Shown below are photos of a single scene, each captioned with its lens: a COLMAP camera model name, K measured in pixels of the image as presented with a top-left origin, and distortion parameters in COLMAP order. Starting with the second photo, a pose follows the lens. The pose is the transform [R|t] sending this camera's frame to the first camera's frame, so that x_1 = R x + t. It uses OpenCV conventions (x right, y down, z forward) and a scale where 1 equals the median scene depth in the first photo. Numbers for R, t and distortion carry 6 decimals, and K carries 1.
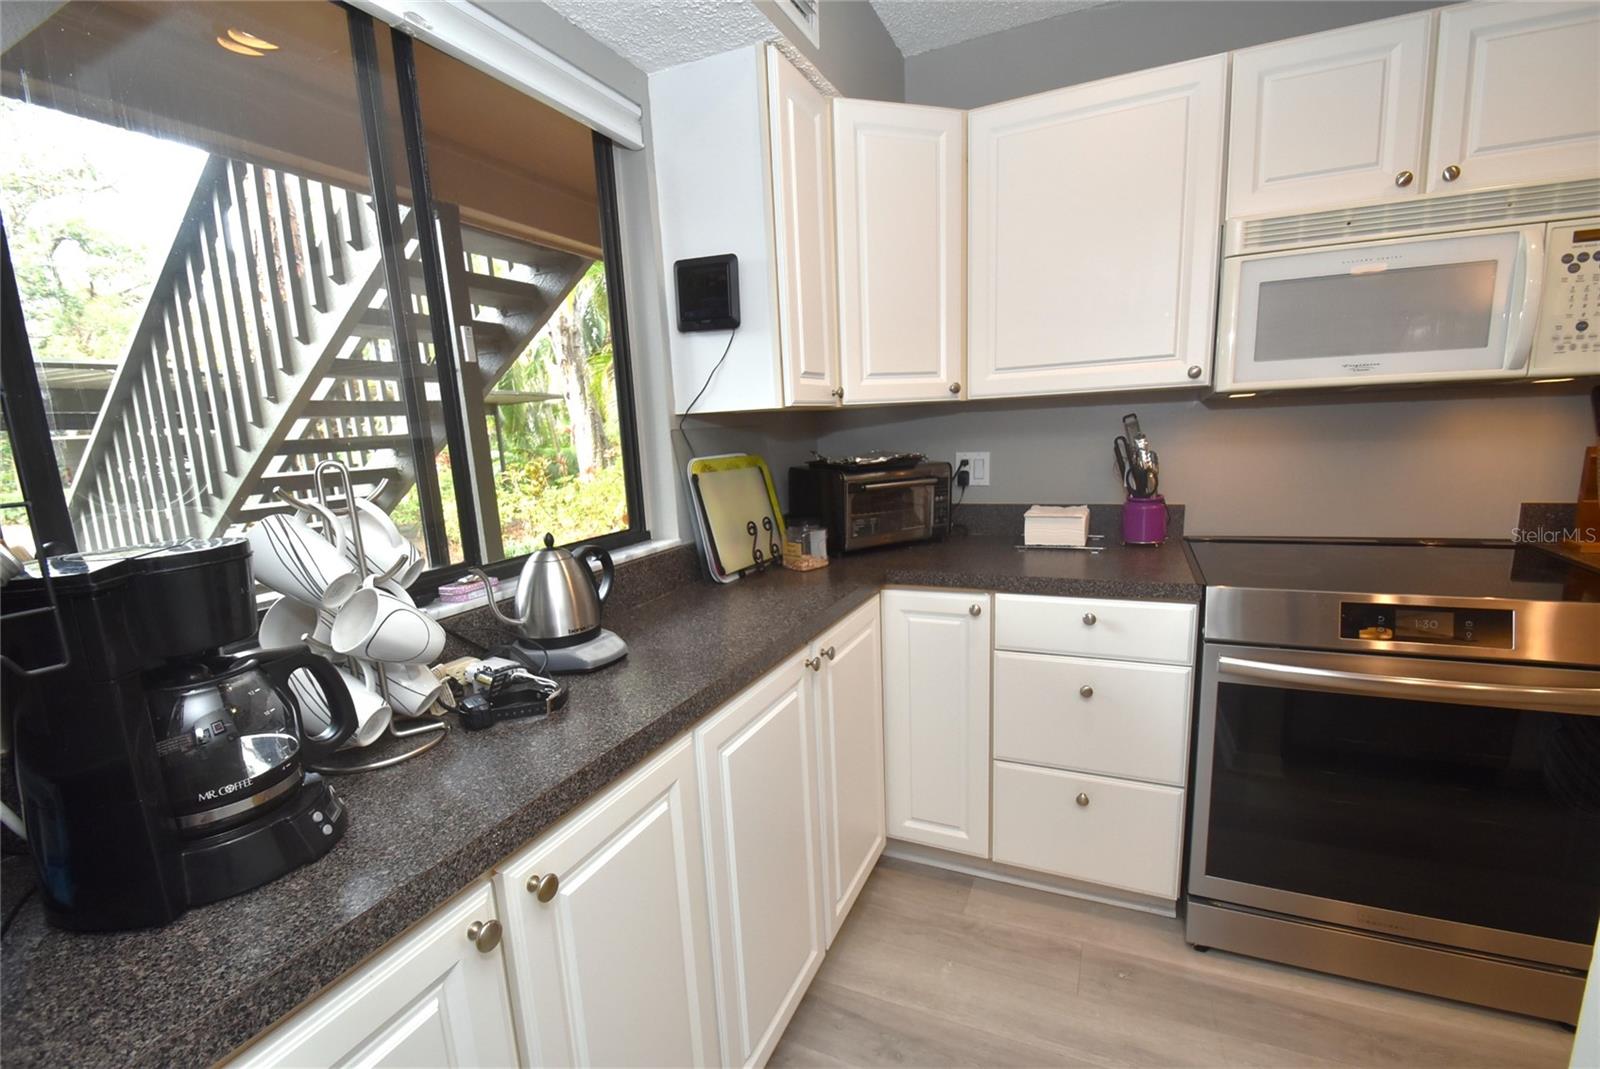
lens RADIAL K [[700.8, 0, 798.1], [0, 700.8, 561.6], [0, 0, 1]] dist [0.007485, -0.013192]
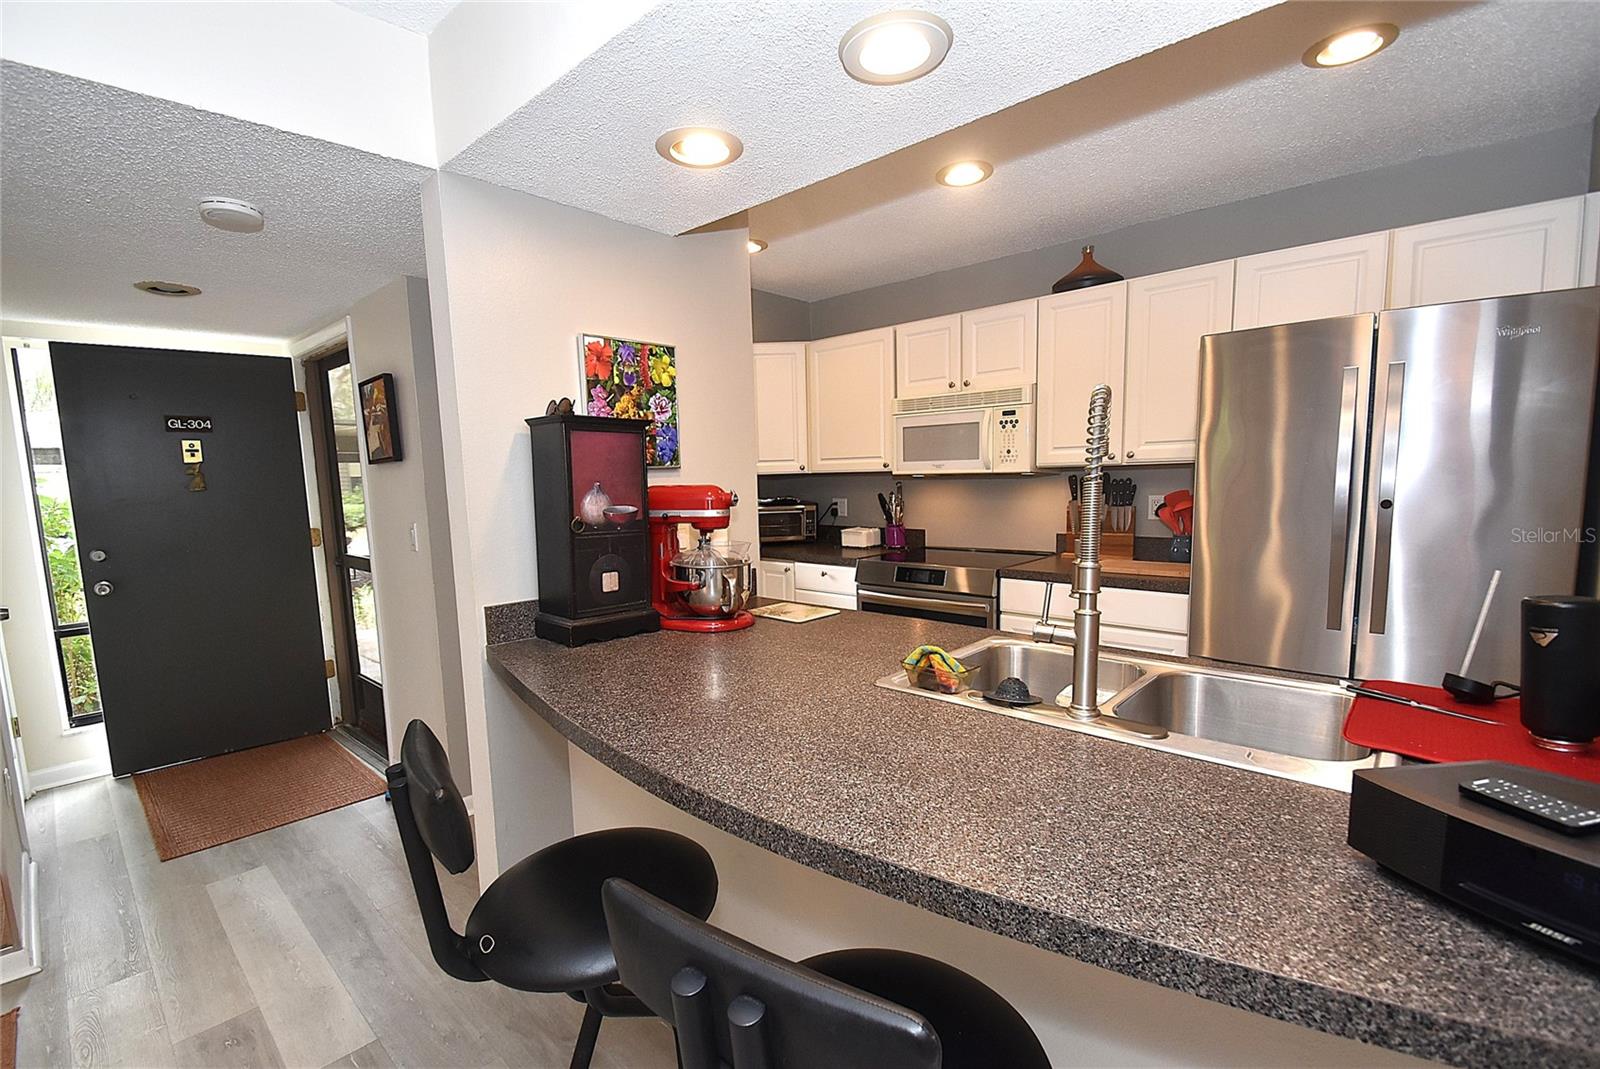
lens RADIAL K [[700.8, 0, 798.1], [0, 700.8, 561.6], [0, 0, 1]] dist [0.007485, -0.013192]
pose [[0.953186, 0.065925, -0.295109, 1.030488], [-0.082363, 0.995648, -0.043609, 0.153912], [0.290950, 0.065874, 0.954468, -1.203448]]
